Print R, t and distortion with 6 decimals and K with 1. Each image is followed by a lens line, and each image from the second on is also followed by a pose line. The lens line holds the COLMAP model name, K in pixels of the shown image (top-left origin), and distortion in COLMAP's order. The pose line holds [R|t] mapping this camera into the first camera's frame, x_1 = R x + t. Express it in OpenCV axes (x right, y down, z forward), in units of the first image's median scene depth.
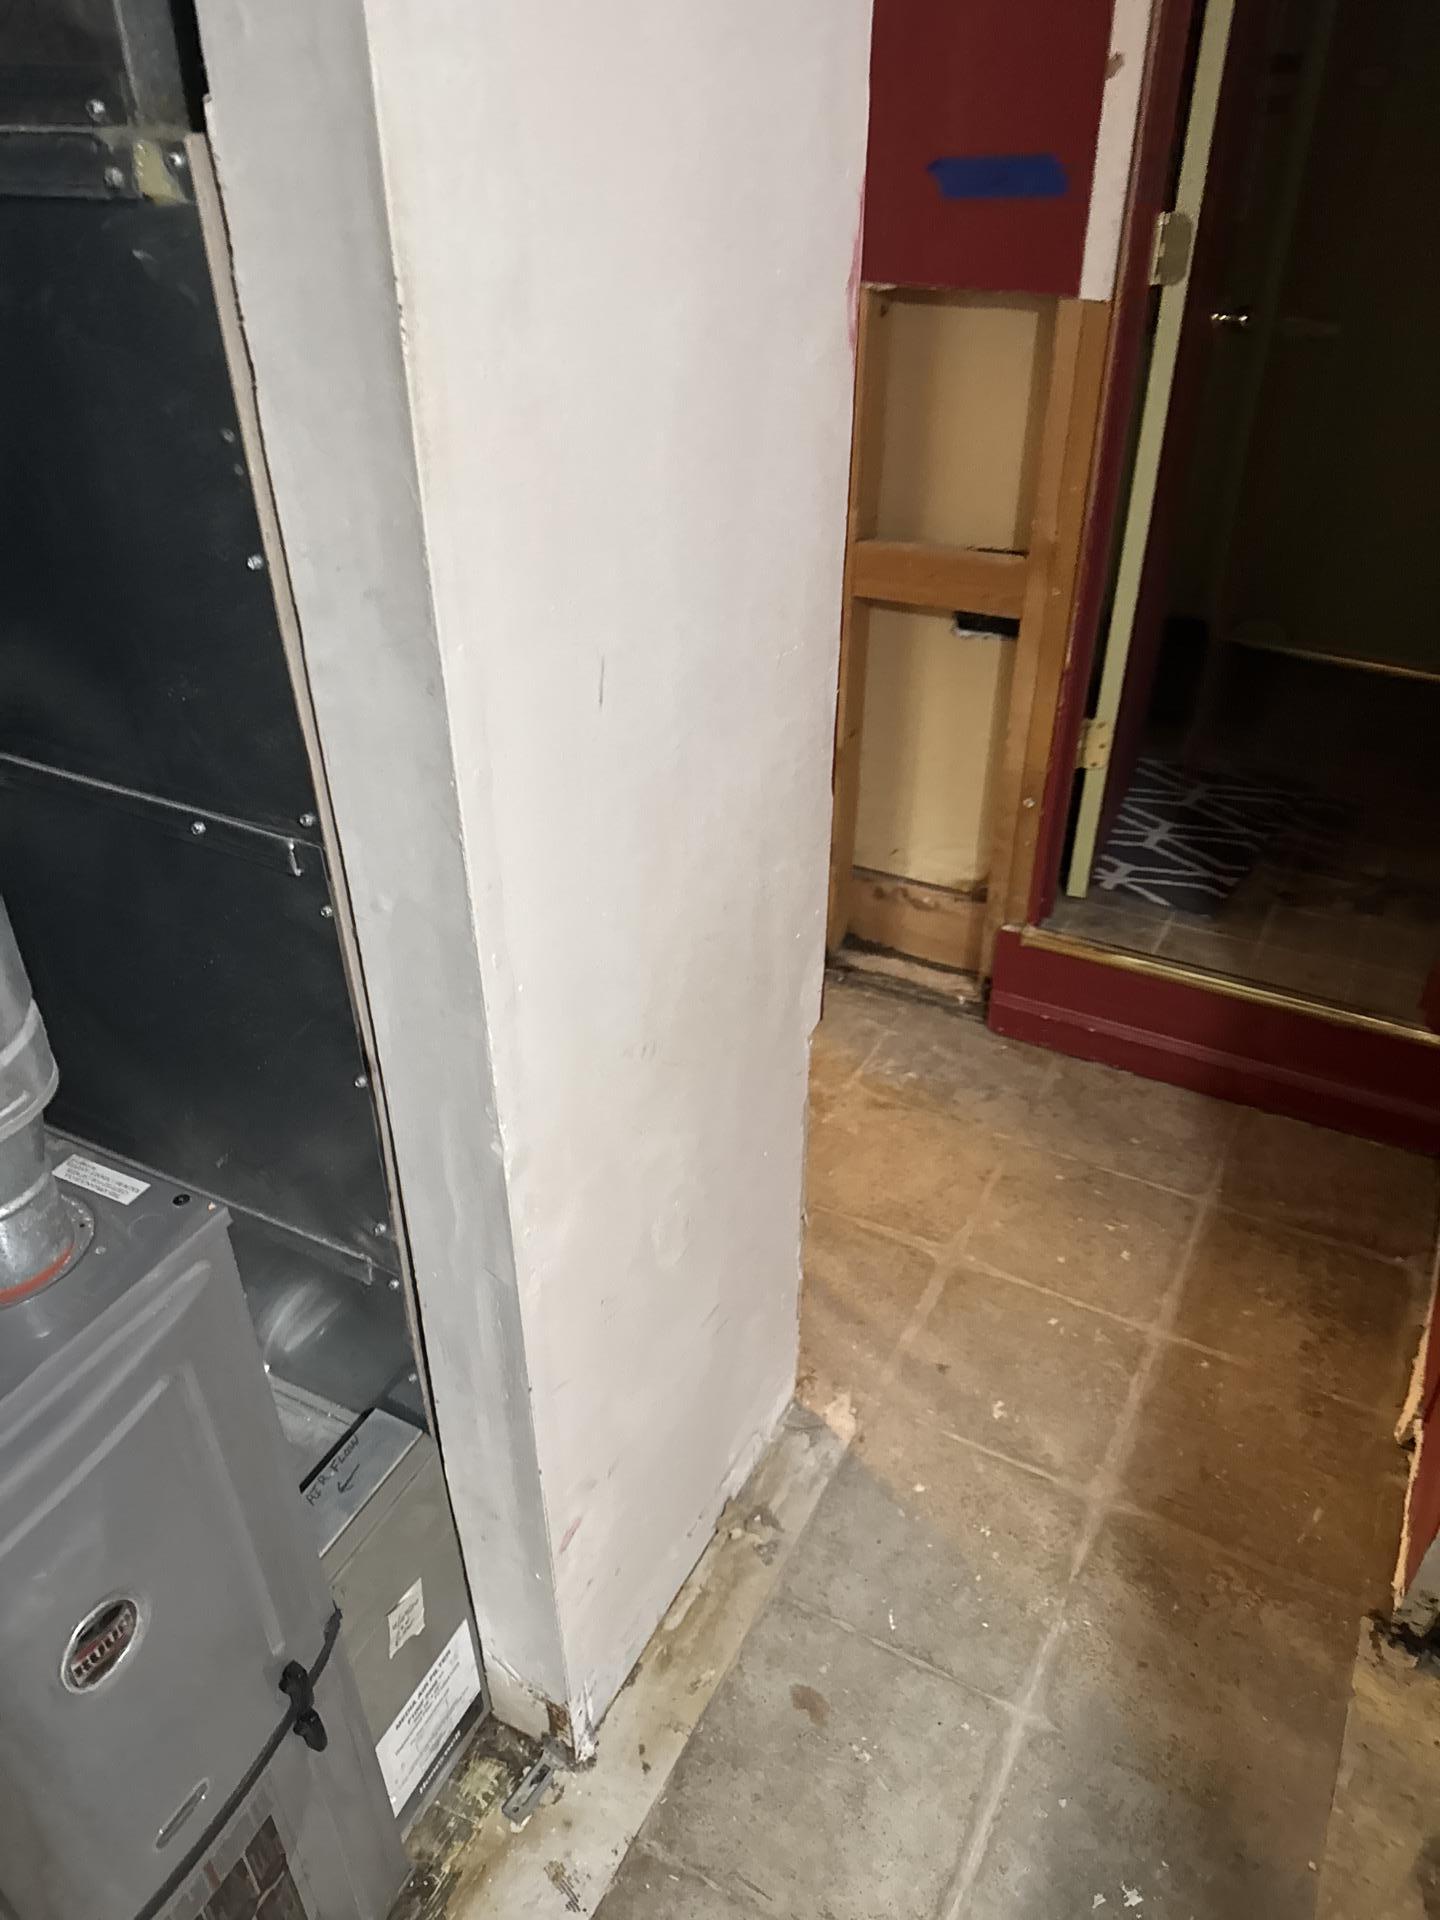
lens RADIAL K [[1356.4, 0, 712.9], [0, 1356.4, 972.4], [0, 0, 1]] dist [0.035420, -0.021003]
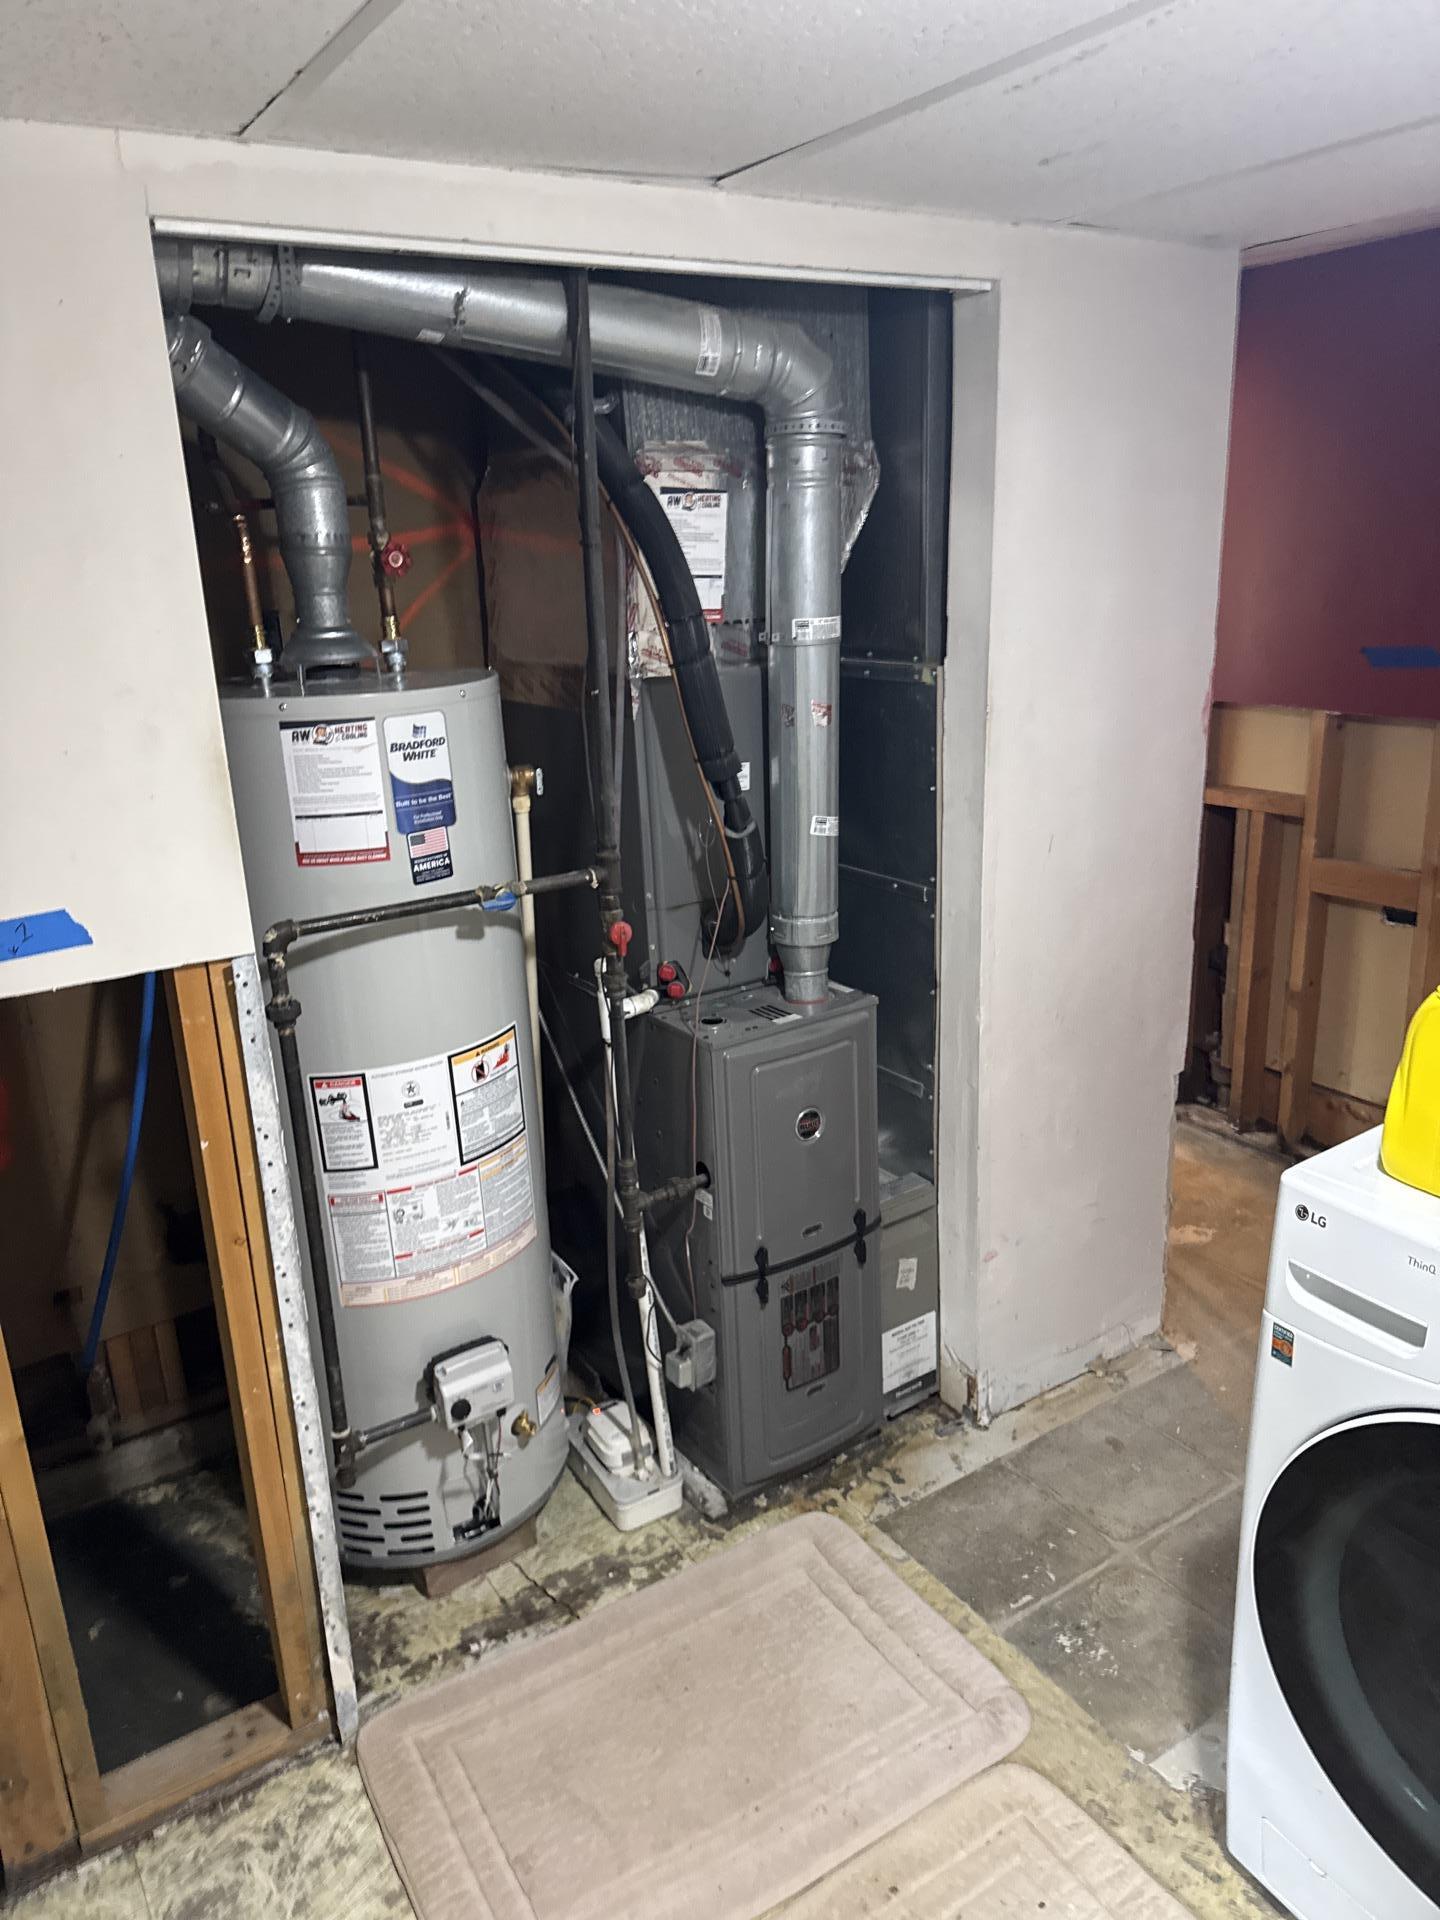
lens RADIAL K [[1356.4, 0, 704.4], [0, 1356.4, 967.0], [0, 0, 1]] dist [0.035420, -0.021003]
pose [[0.870920, 0.108883, -0.479211, 0.399264], [-0.236228, 0.947850, -0.213956, 0.469369], [0.430924, 0.299542, 0.851222, -0.935237]]
